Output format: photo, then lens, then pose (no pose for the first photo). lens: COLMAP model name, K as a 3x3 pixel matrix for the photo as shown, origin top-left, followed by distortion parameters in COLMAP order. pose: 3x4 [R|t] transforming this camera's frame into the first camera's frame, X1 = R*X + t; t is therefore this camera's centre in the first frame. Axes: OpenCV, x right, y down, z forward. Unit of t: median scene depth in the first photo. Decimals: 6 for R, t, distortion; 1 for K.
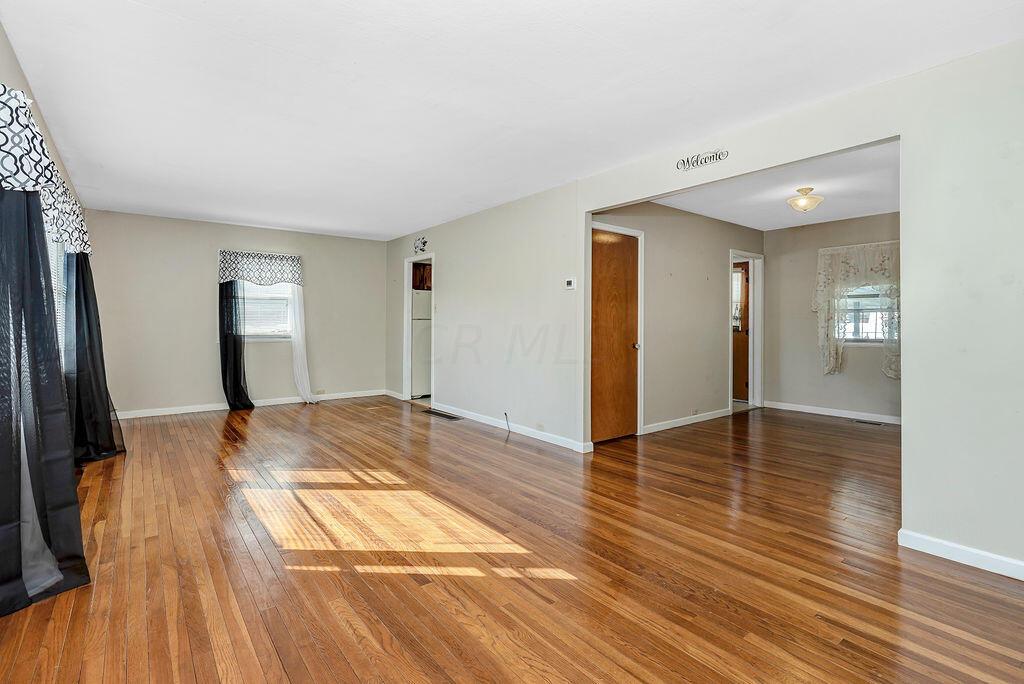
lens RADIAL K [[486.5, 0, 507.2], [0, 486.5, 336.7], [0, 0, 1]] dist [-0.000160, -0.000408]
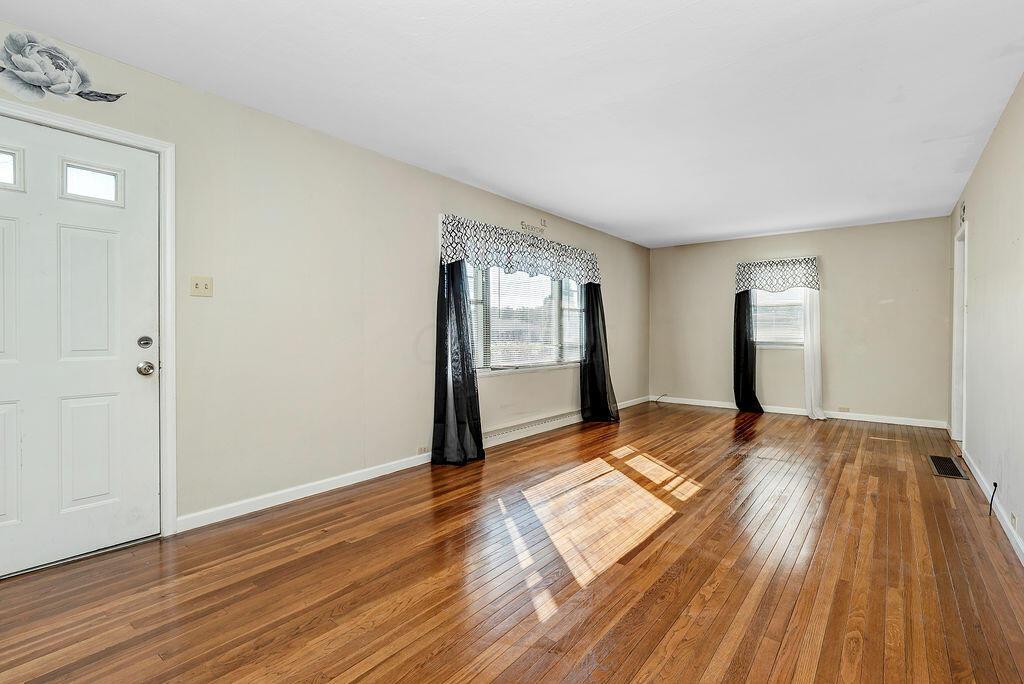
lens RADIAL K [[486.5, 0, 510.6], [0, 486.5, 340.6], [0, 0, 1]] dist [-0.000160, -0.000408]
pose [[0.245138, 0.022478, -0.969228, 0.339925], [-0.029144, 0.999450, 0.015808, -0.006938], [0.969050, 0.024372, 0.245658, 0.238695]]
